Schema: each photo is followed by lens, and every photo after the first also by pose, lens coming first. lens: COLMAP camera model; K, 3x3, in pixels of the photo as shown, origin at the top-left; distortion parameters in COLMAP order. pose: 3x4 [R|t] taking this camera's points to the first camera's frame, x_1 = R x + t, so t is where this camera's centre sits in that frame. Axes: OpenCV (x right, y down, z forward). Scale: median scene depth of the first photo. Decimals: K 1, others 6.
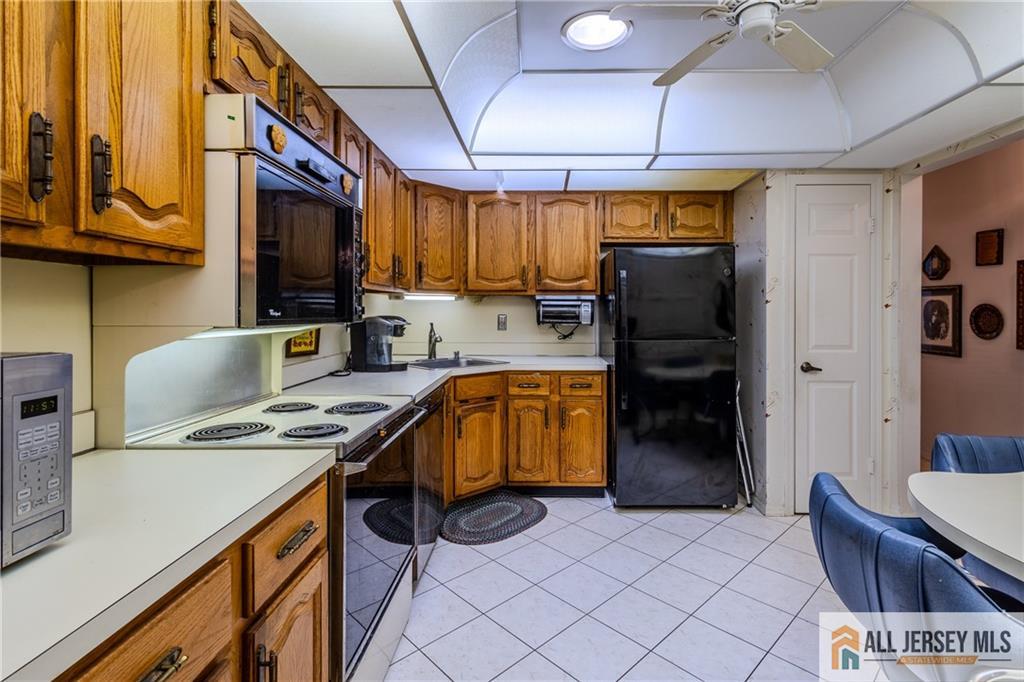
lens RADIAL K [[482.9, 0, 526.2], [0, 482.9, 317.3], [0, 0, 1]] dist [0.014213, -0.002527]
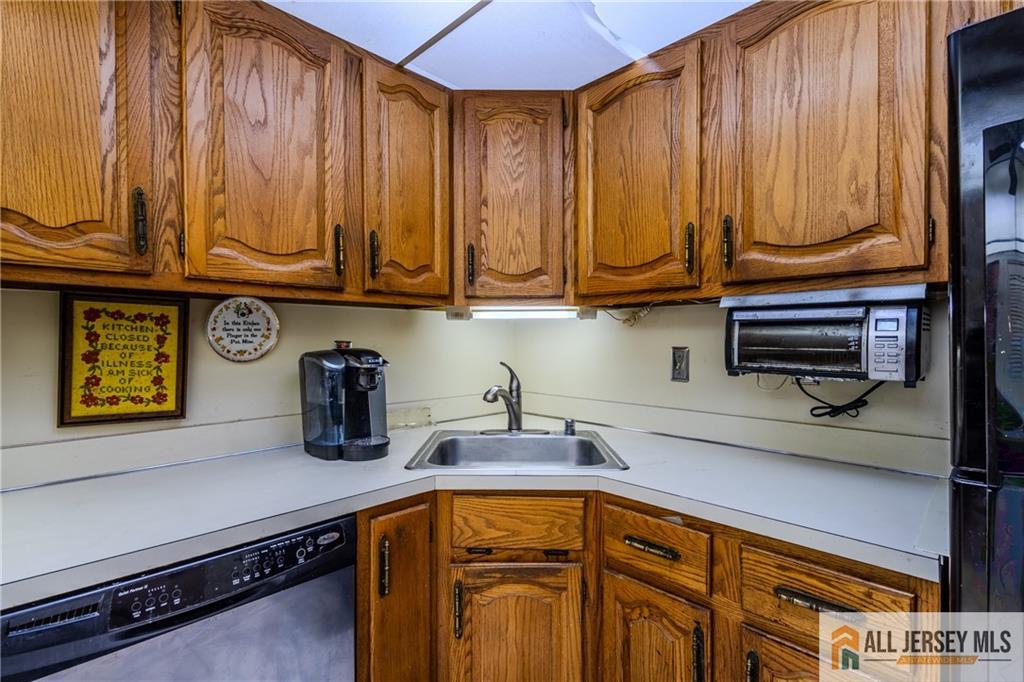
lens RADIAL K [[482.9, 0, 507.0], [0, 482.9, 342.1], [0, 0, 1]] dist [0.014213, -0.002527]
pose [[0.727206, 0.001743, -0.686417, 0.160564], [-0.006742, 0.999967, -0.004604, -0.007341], [0.686386, 0.007977, 0.727193, 0.614882]]
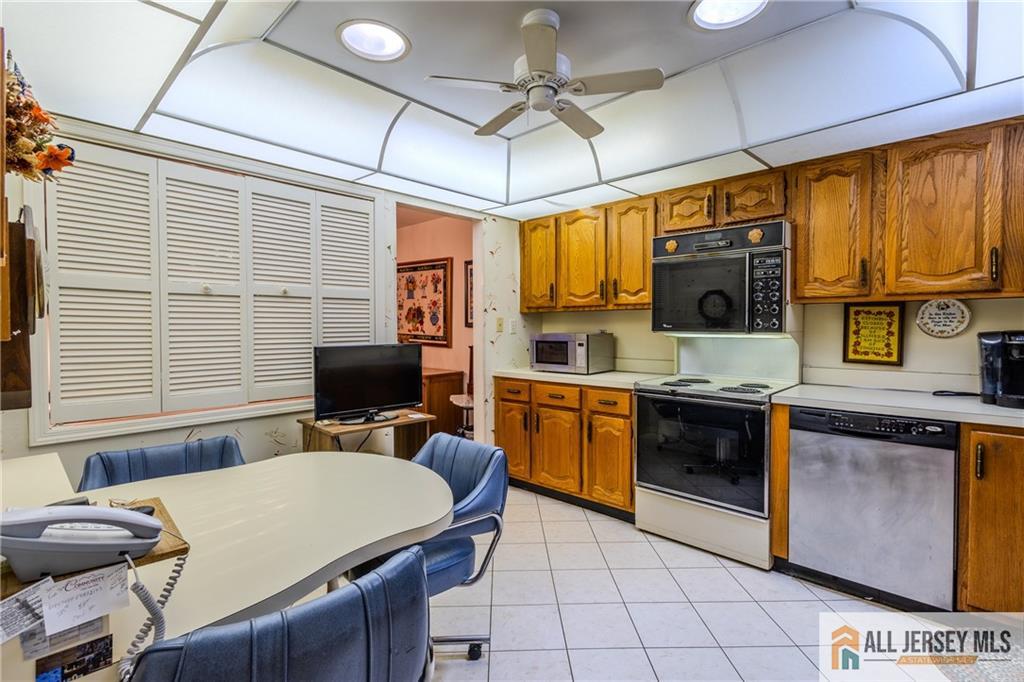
lens RADIAL K [[482.9, 0, 517.4], [0, 482.9, 339.9], [0, 0, 1]] dist [0.014213, -0.002527]
pose [[-0.657599, 0.024202, -0.752979, 0.634749], [-0.006119, 0.999279, 0.037463, -0.009887], [0.753343, 0.029243, -0.656977, 0.765596]]
